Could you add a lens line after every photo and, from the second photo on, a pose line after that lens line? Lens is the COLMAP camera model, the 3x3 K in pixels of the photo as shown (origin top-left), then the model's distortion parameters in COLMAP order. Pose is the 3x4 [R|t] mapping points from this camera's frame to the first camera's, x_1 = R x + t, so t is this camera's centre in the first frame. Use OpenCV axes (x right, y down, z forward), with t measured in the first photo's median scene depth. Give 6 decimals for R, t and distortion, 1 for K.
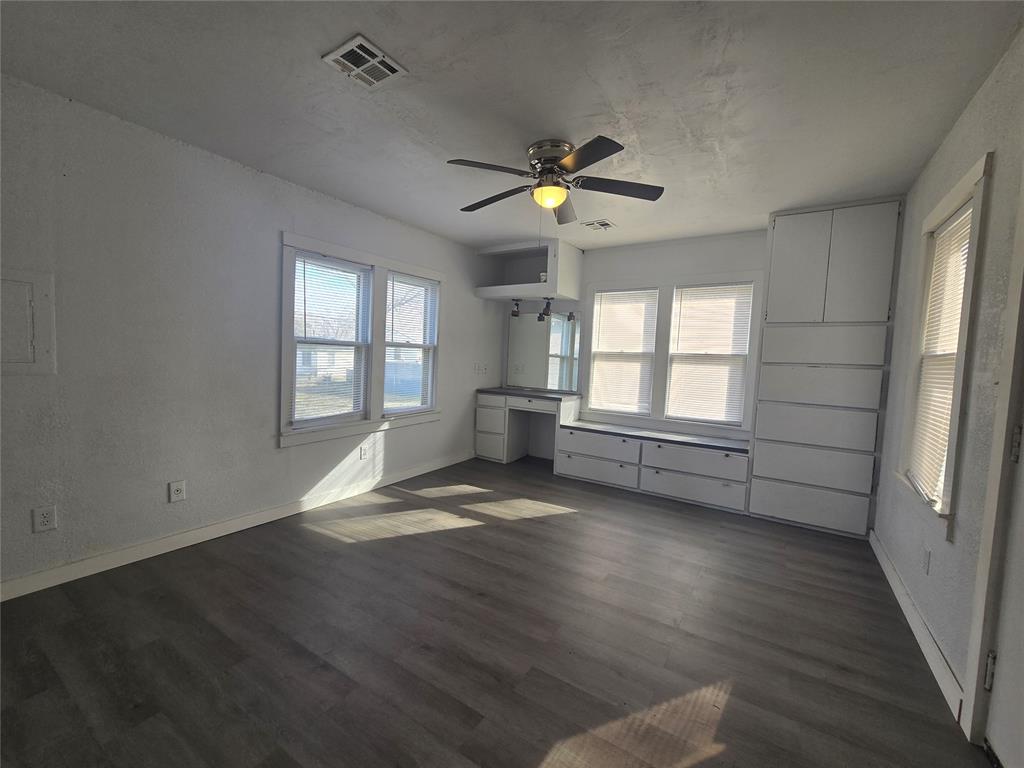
lens RADIAL K [[421.5, 0, 510.6], [0, 421.5, 386.6], [0, 0, 1]] dist [-0.000805, -0.001092]
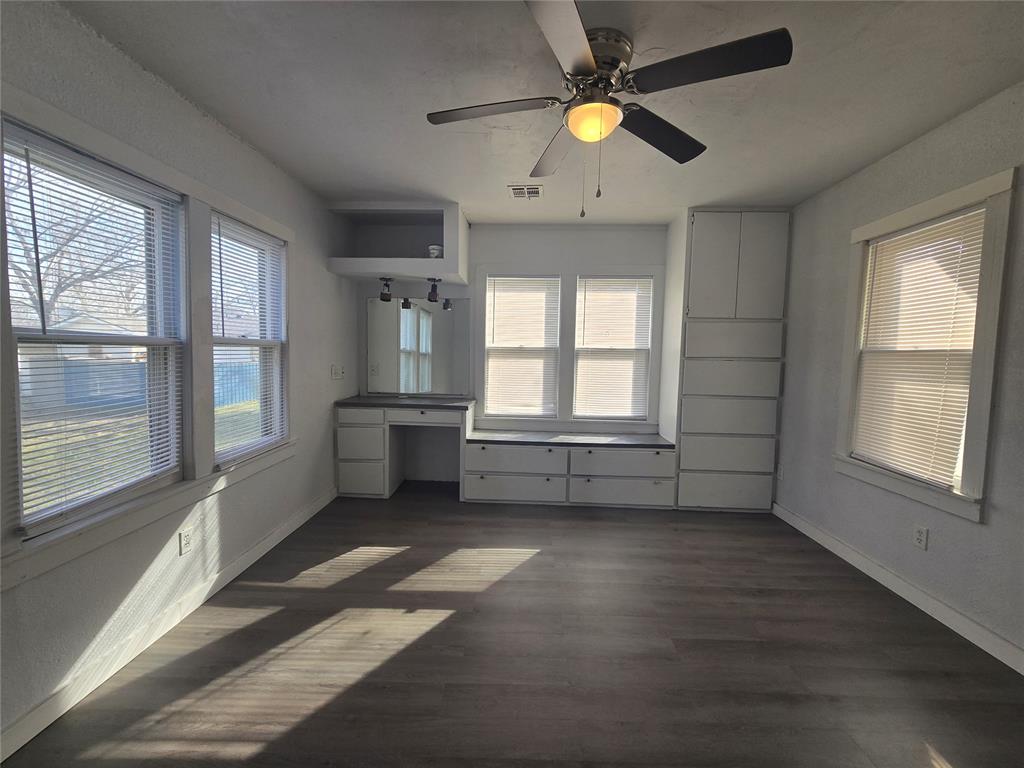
lens RADIAL K [[421.5, 0, 510.6], [0, 421.5, 386.6], [0, 0, 1]] dist [-0.000805, -0.001092]
pose [[0.857254, -0.062802, 0.511049, -0.238851], [0.051458, 0.998014, 0.036327, -0.038513], [-0.512316, -0.004844, 0.858783, 0.301266]]
